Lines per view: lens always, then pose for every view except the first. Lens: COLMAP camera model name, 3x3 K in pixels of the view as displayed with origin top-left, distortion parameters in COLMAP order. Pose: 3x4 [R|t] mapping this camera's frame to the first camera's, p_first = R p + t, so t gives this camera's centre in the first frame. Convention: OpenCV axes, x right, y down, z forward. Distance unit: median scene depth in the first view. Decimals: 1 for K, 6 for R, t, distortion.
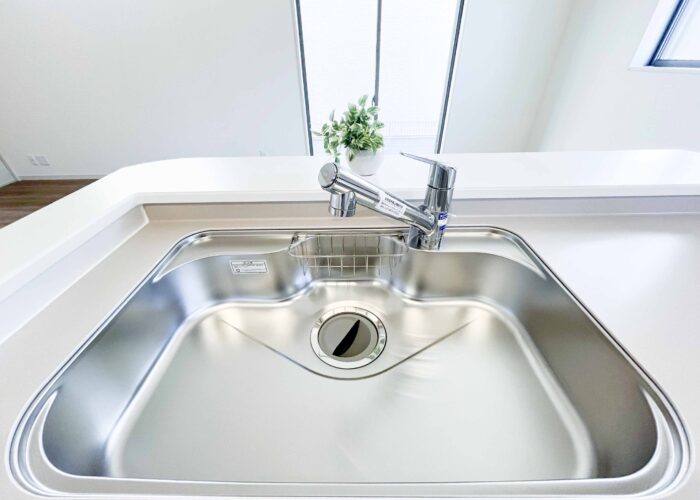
lens RADIAL K [[278.8, 0, 350.4], [0, 278.8, 254.4], [0, 0, 1]] dist [0.002043, -0.000549]
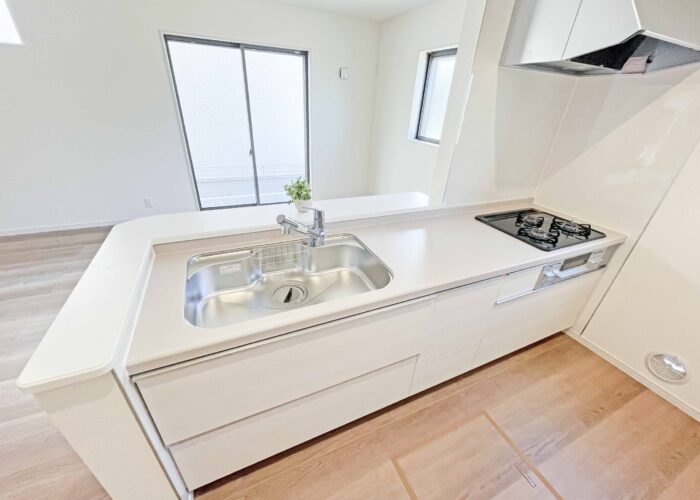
lens RADIAL K [[278.8, 0, 349.0], [0, 278.8, 252.9], [0, 0, 1]] dist [0.002043, -0.000549]
pose [[0.902599, -0.141960, 0.406402, -0.393213], [0.186533, 0.979805, -0.072026, 0.227243], [-0.387970, 0.140818, 0.910851, -1.058706]]
